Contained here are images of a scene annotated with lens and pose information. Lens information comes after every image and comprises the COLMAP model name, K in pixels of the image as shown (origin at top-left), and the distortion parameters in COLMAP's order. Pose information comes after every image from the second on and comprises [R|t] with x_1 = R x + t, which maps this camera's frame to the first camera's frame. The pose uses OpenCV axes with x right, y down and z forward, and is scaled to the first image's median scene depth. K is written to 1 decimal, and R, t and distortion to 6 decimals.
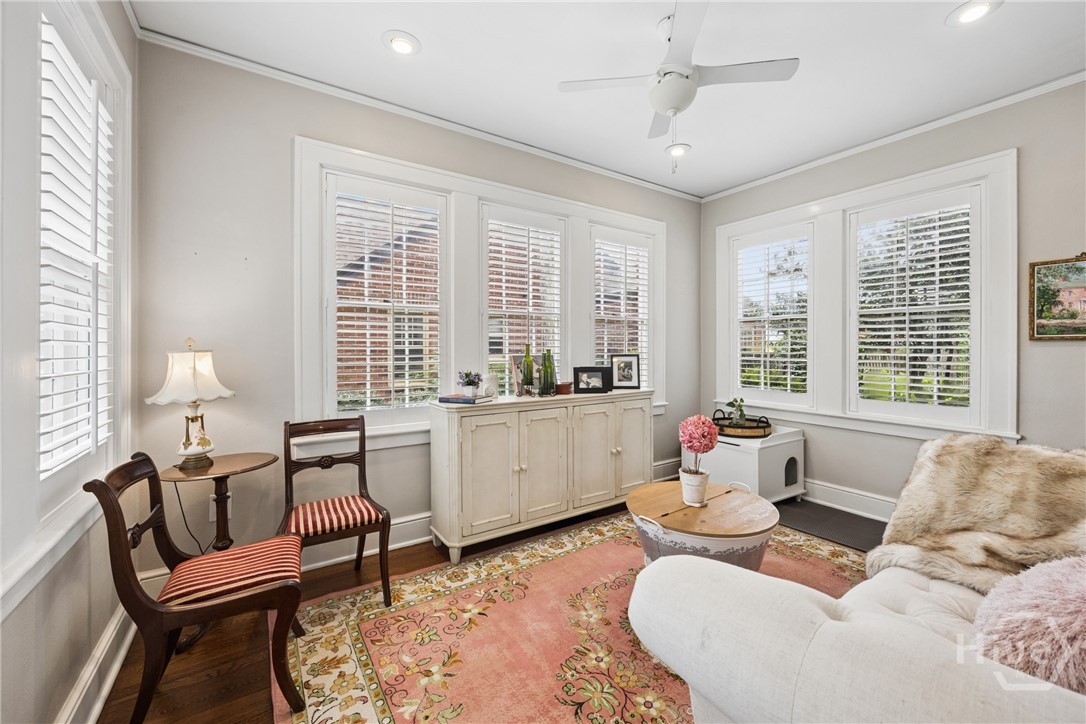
lens RADIAL K [[427.1, 0, 542.2], [0, 427.1, 355.5], [0, 0, 1]] dist [-0.002173, -0.000602]
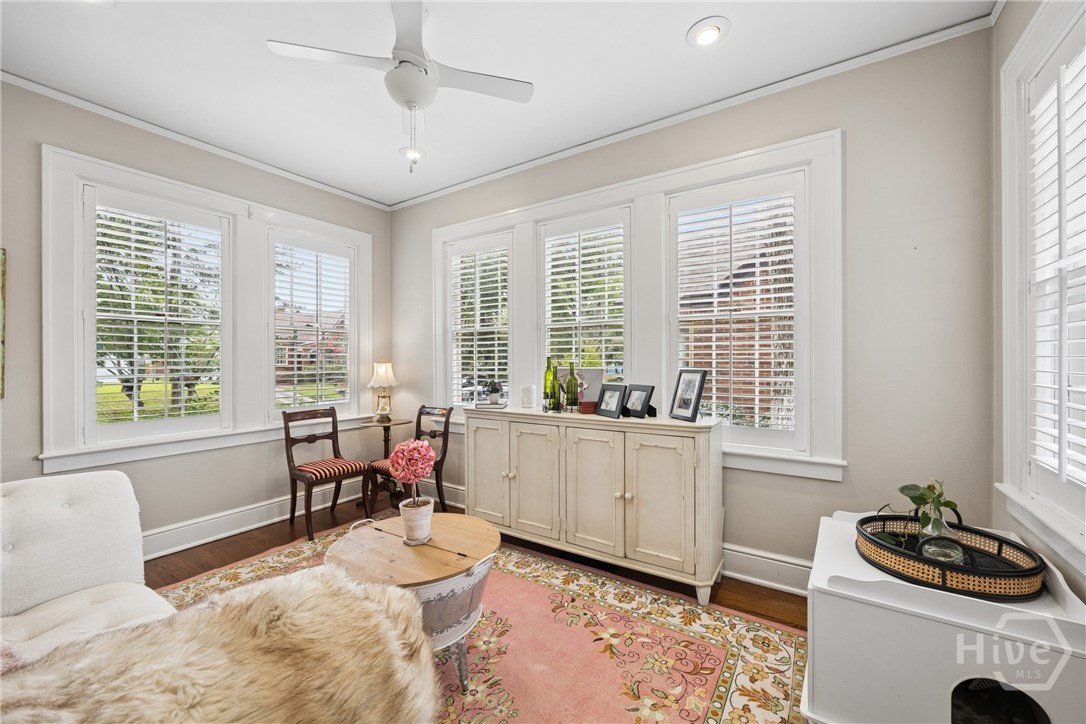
lens RADIAL K [[427.1, 0, 541.0], [0, 427.1, 363.8], [0, 0, 1]] dist [-0.002173, -0.000602]
pose [[0.397708, 0.006741, -0.917487, 0.867311], [-0.012865, 0.999916, 0.001770, -0.012486], [0.917422, 0.011100, 0.397761, 0.599708]]
